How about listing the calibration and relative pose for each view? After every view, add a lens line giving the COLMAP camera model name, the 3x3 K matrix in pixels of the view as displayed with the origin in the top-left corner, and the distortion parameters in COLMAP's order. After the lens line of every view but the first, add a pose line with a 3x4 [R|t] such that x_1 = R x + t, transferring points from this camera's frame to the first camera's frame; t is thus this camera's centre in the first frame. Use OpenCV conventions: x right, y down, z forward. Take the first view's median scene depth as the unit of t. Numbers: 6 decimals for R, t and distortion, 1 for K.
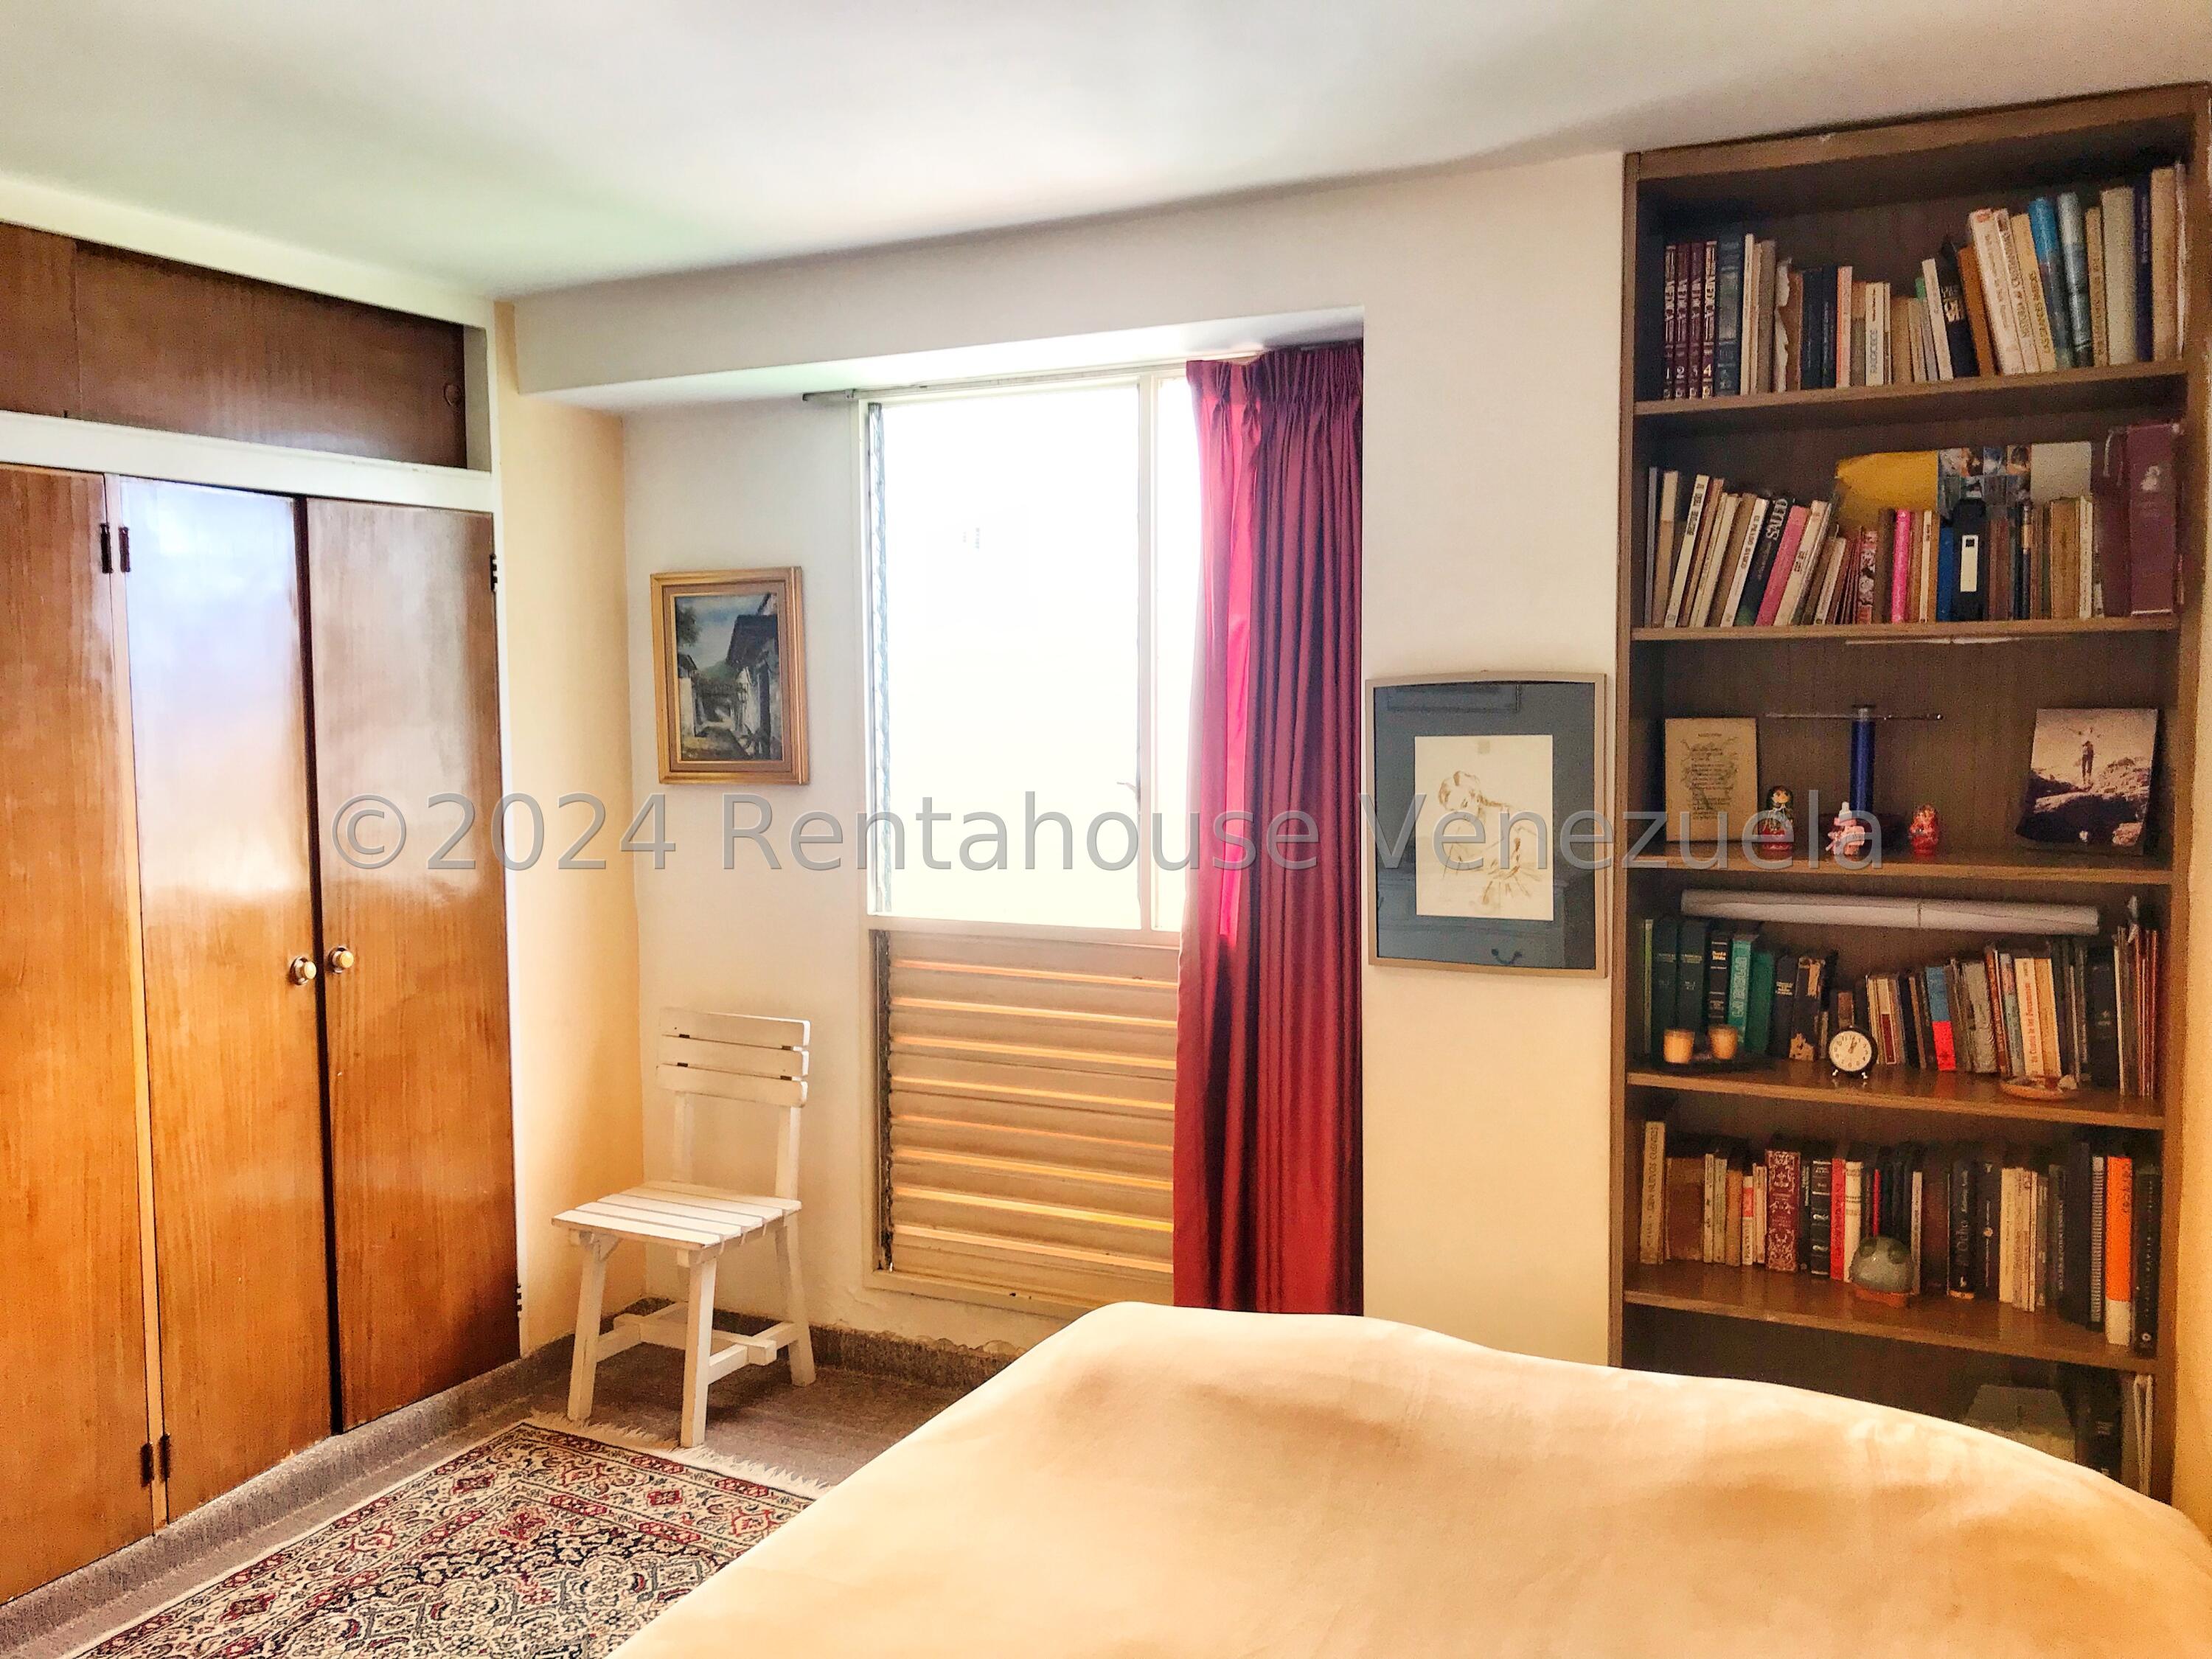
lens RADIAL K [[1825.8, 0, 1104.0], [0, 1825.8, 816.9], [0, 0, 1]] dist [0.036217, -0.063688]
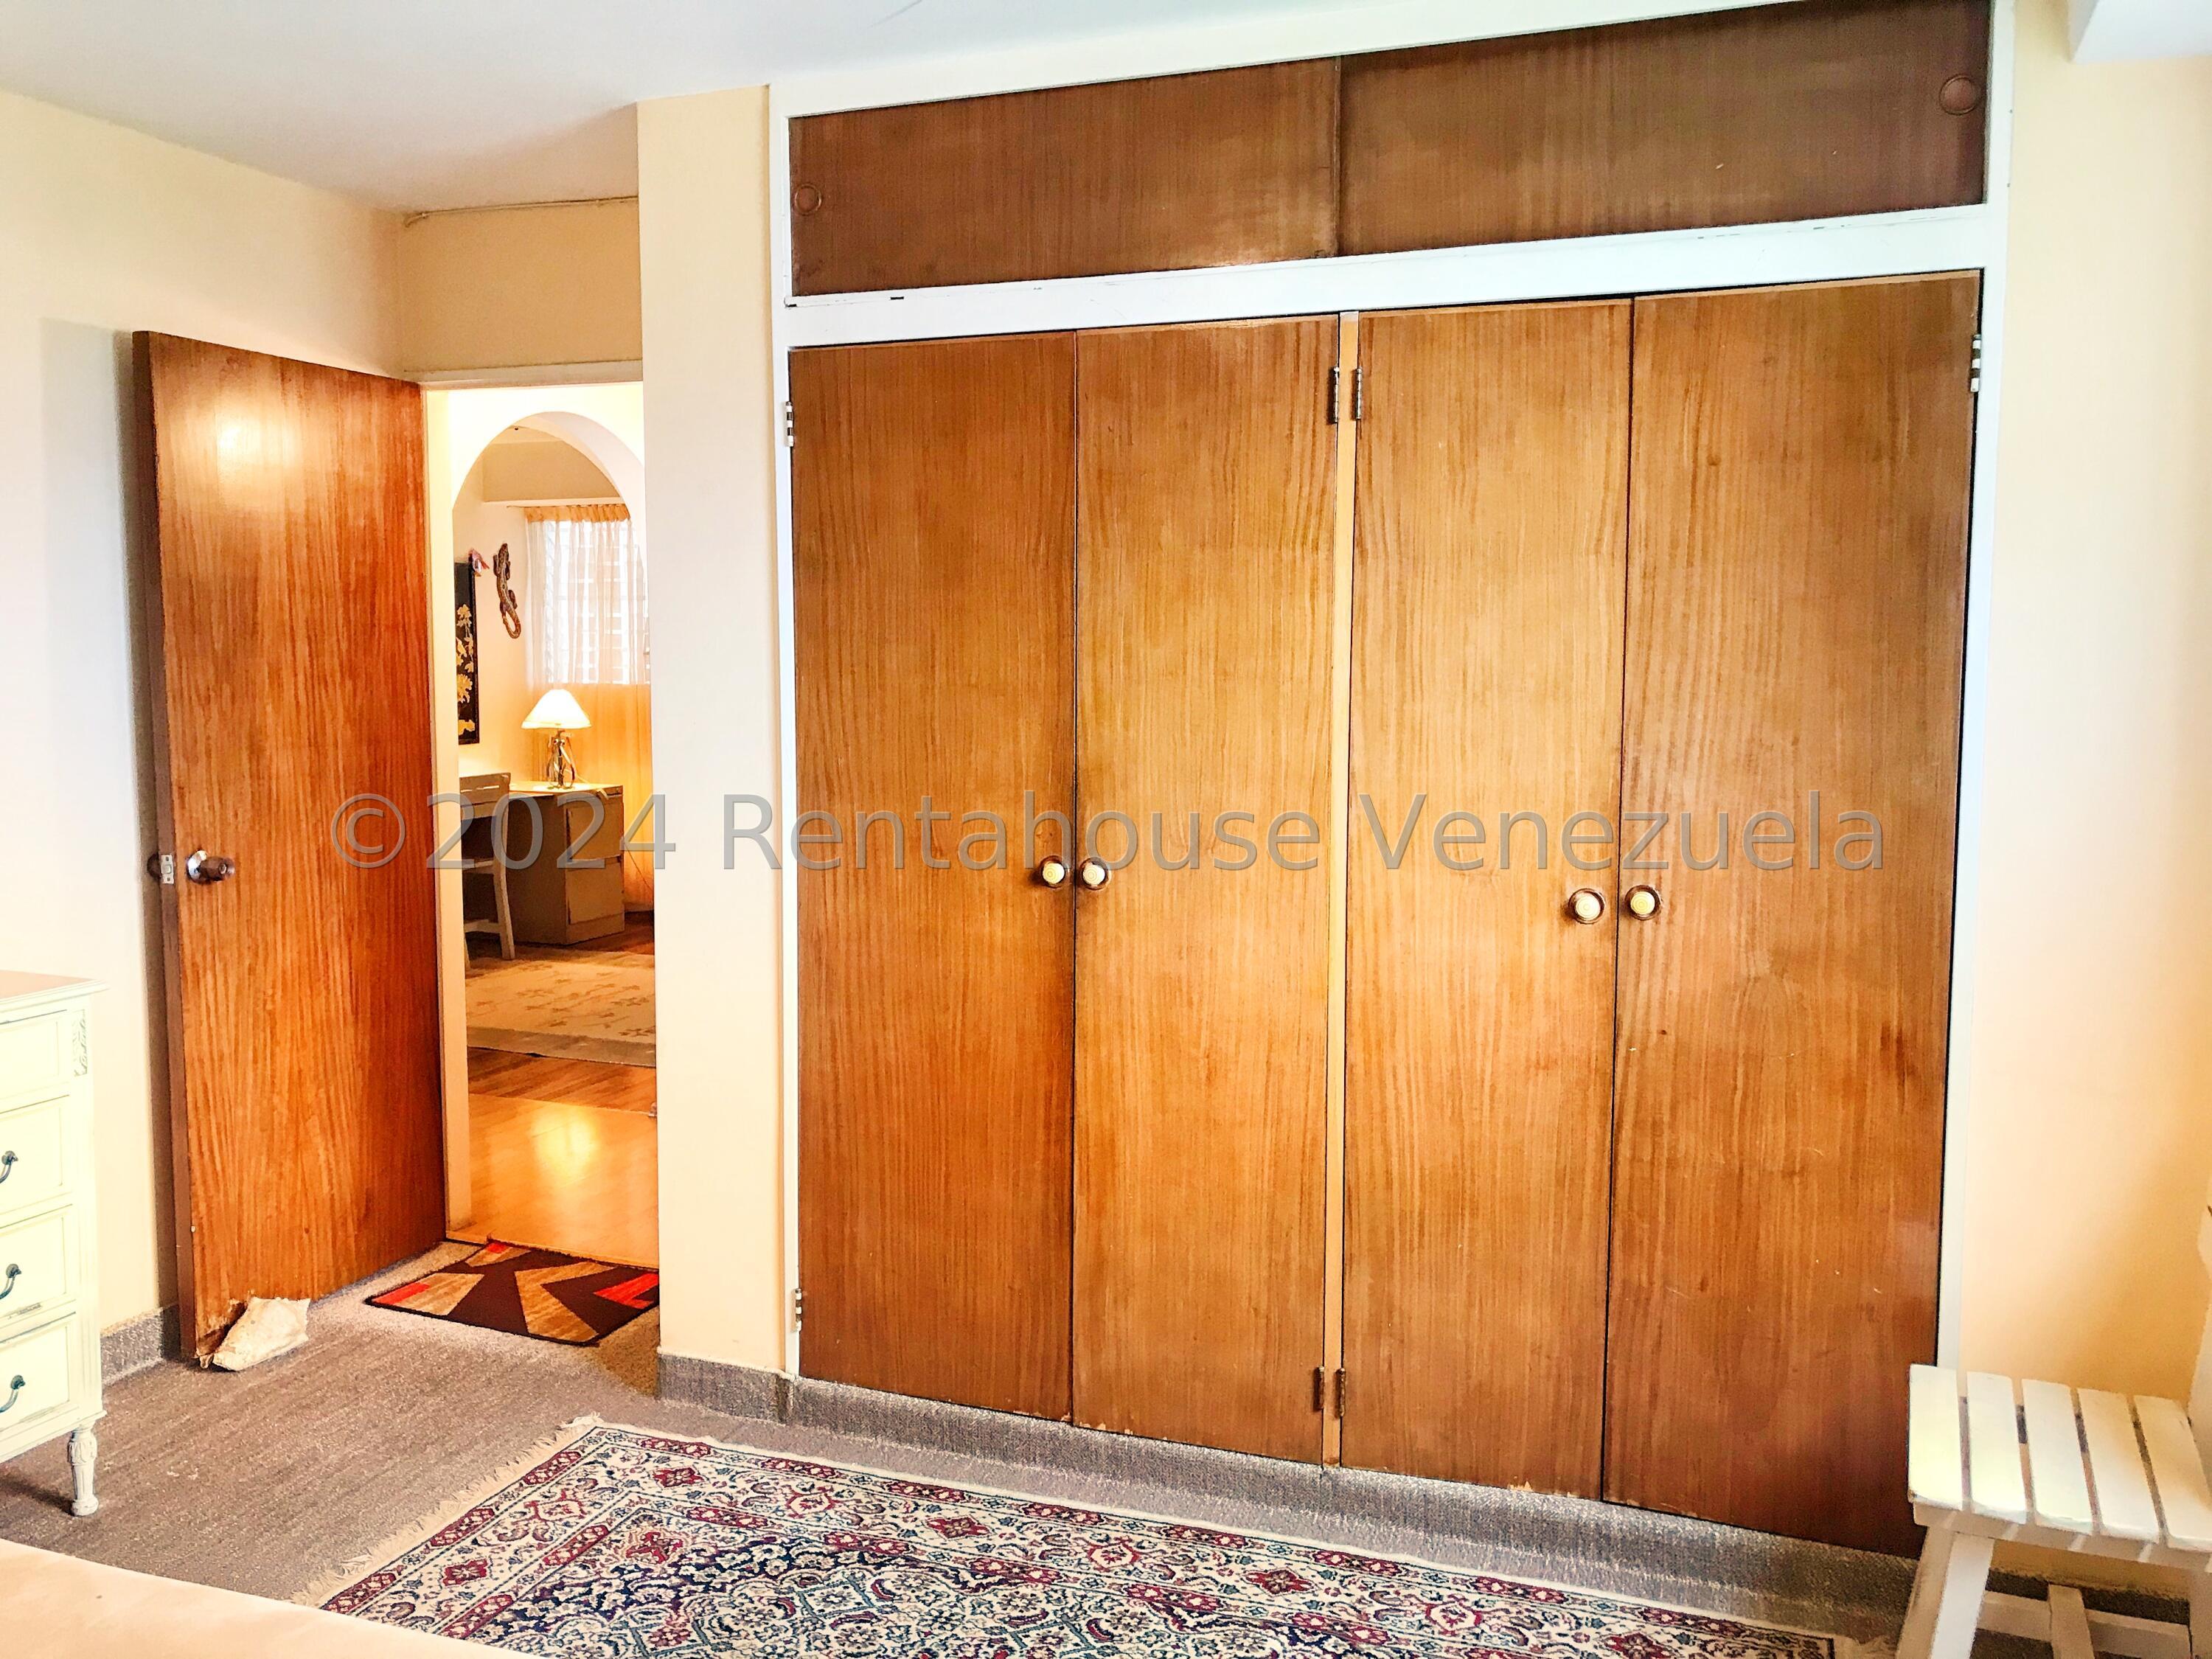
lens RADIAL K [[1825.8, 0, 1093.4], [0, 1825.8, 819.1], [0, 0, 1]] dist [0.036217, -0.063688]
pose [[0.082266, 0.096011, -0.991975, 0.357709], [-0.082342, 0.992600, 0.089243, -0.006887], [0.993203, 0.074340, 0.089563, 0.774915]]
